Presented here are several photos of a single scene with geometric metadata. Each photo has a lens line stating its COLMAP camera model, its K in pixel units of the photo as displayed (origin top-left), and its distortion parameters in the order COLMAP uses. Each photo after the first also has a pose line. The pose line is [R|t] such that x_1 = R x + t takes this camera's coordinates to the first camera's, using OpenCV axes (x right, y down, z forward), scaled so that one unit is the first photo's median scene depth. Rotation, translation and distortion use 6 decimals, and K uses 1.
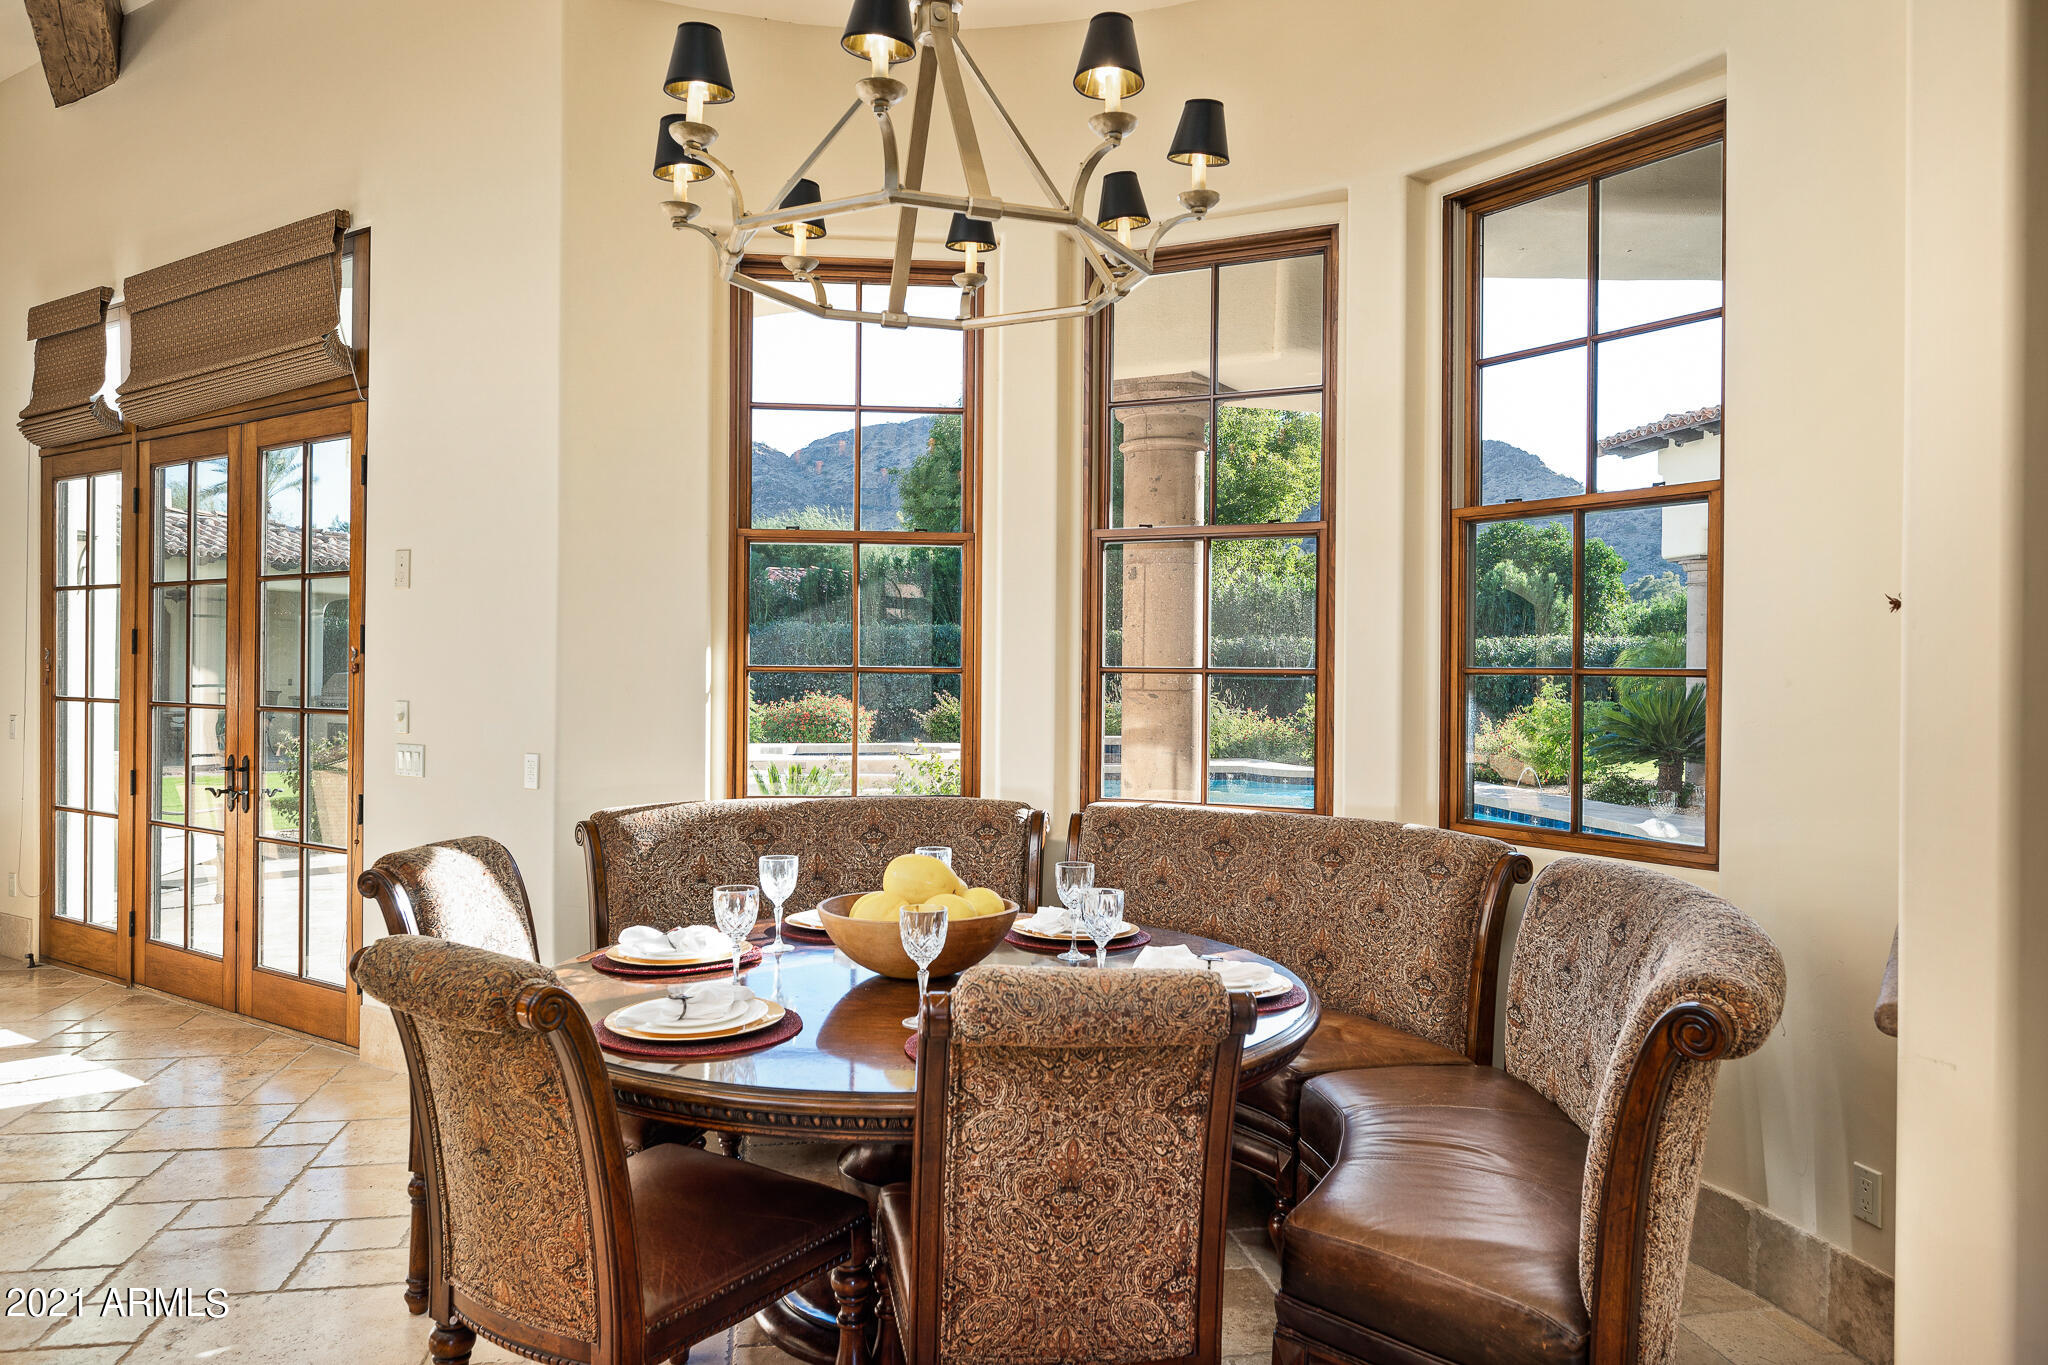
lens RADIAL K [[1337.3, 0, 1013.3], [0, 1337.3, 663.7], [0, 0, 1]] dist [0.006774, 0.009483]
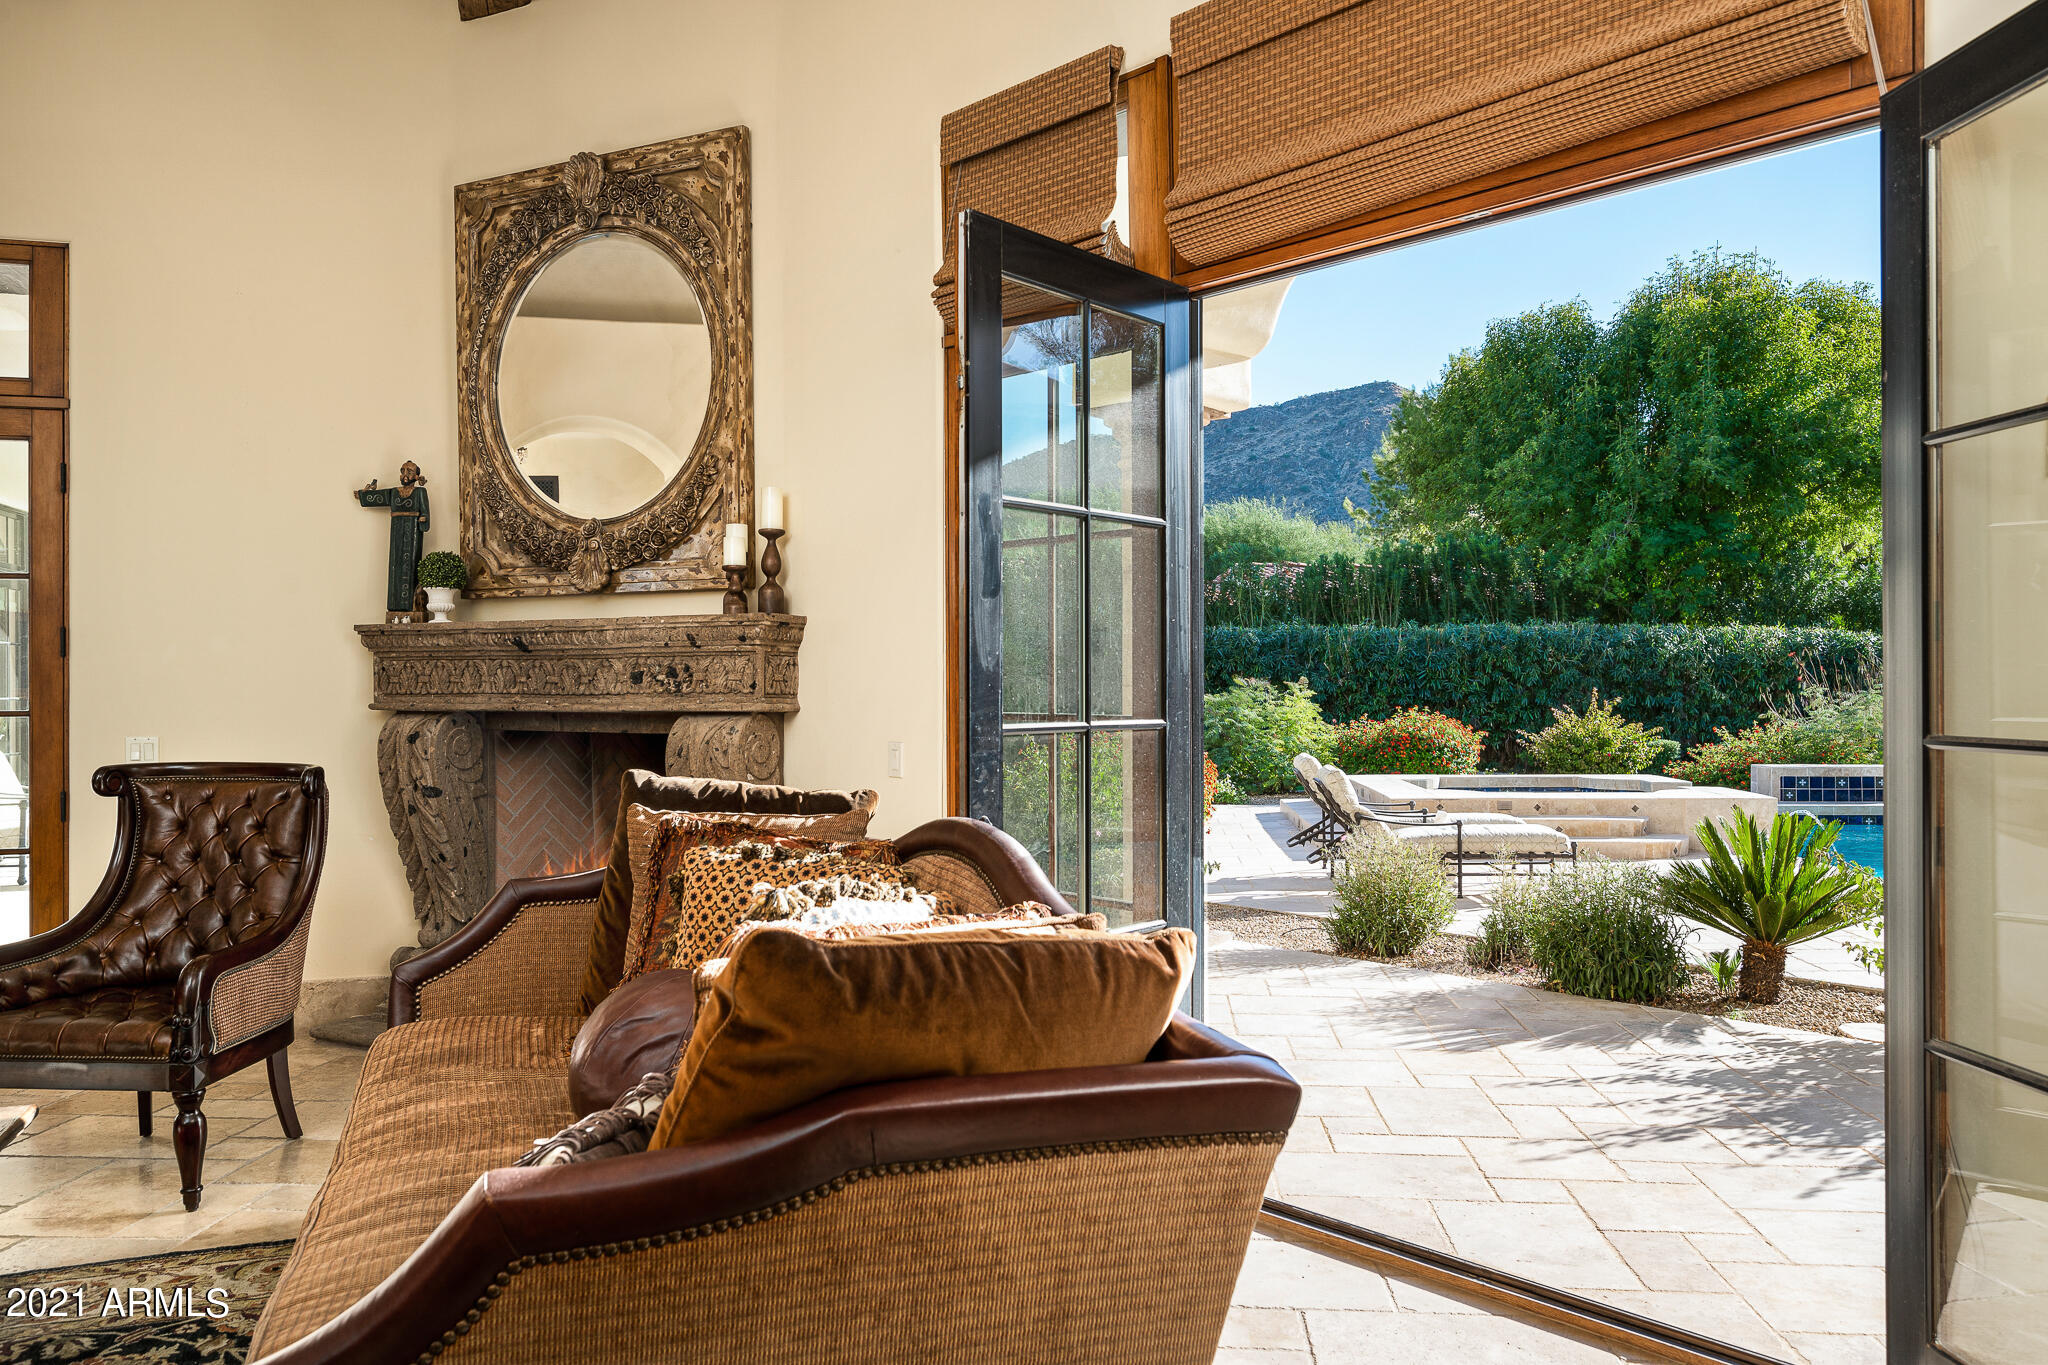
lens RADIAL K [[1528.0, 0, 1024.6], [0, 1528.0, 676.1], [0, 0, 1]] dist [-0.009349, 0.002570]
pose [[0.971319, -0.012894, -0.237429, -0.565557], [0.012554, 0.999917, -0.002943, 0.009109], [0.237447, -0.000122, 0.971401, 0.320720]]
